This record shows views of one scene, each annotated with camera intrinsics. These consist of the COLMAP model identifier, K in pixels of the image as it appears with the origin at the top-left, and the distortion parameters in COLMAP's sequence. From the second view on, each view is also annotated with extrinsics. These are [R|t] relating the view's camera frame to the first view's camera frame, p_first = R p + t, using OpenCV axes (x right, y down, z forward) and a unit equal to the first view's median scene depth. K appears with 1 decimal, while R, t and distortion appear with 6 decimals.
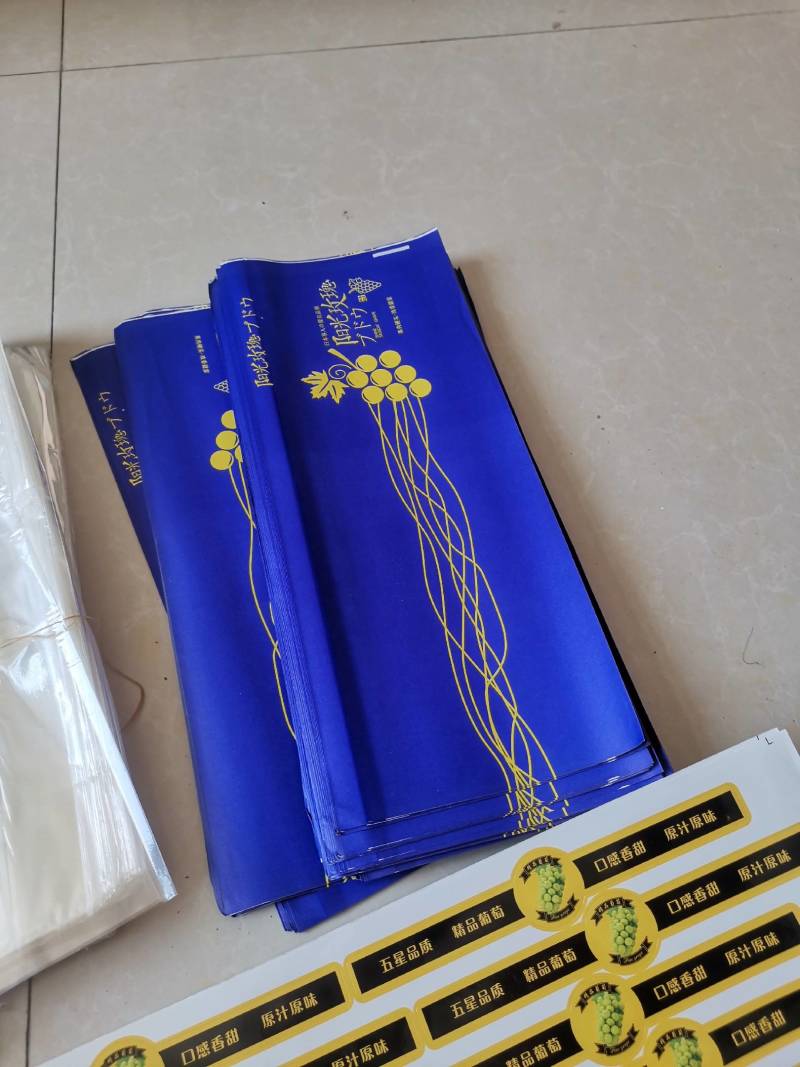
lens RADIAL K [[799.3, 0, 400.0], [0, 799.3, 533.5], [0, 0, 1]] dist [0.085858, -0.123774]
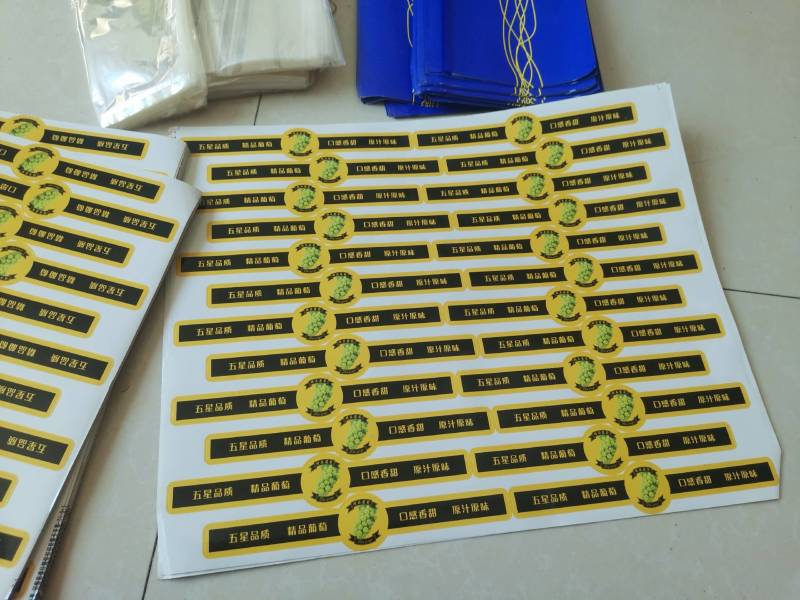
lens RADIAL K [[599.3, 0, 400.0], [0, 599.3, 300.0], [0, 0, 1]] dist [0.085858, -0.123774]
pose [[0.962092, 0.269764, -0.040090, 0.050289], [-0.265963, 0.960574, 0.081000, 0.594746], [0.060360, -0.067266, 0.995908, -0.365512]]
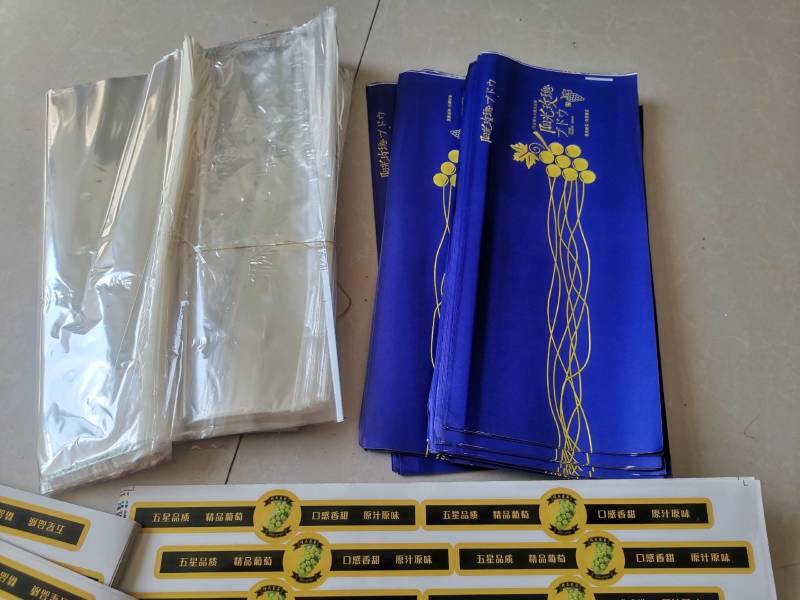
lens RADIAL K [[599.3, 0, 400.0], [0, 599.3, 300.0], [0, 0, 1]] dist [0.085858, -0.123774]
pose [[0.927072, 0.351739, -0.129683, -0.069637], [-0.345889, 0.935957, 0.065921, 0.070431], [0.144565, -0.016258, 0.989362, -0.120776]]
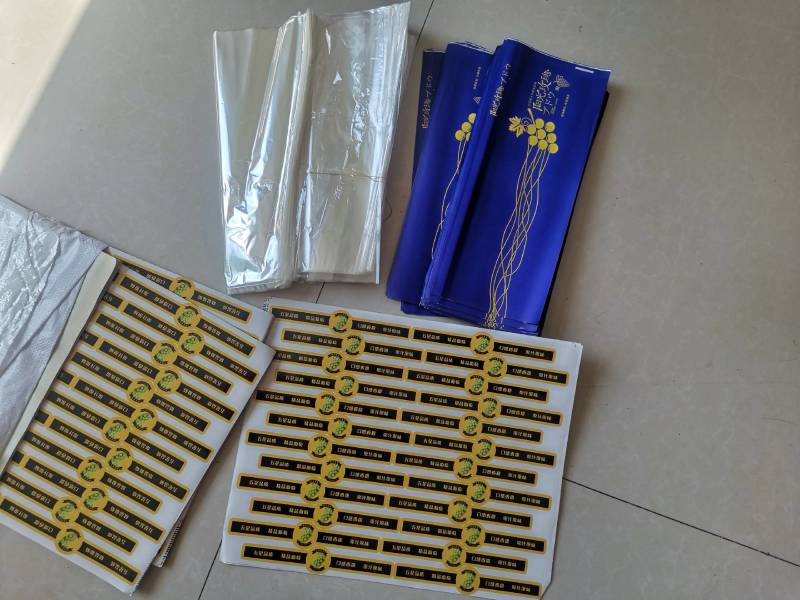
lens RADIAL K [[599.3, 0, 400.0], [0, 599.3, 300.0], [0, 0, 1]] dist [0.085858, -0.123774]
pose [[0.854813, 0.518285, -0.025998, -0.079007], [-0.468529, 0.792349, 0.390722, -0.316301], [0.223105, -0.321814, 0.920141, -0.800639]]
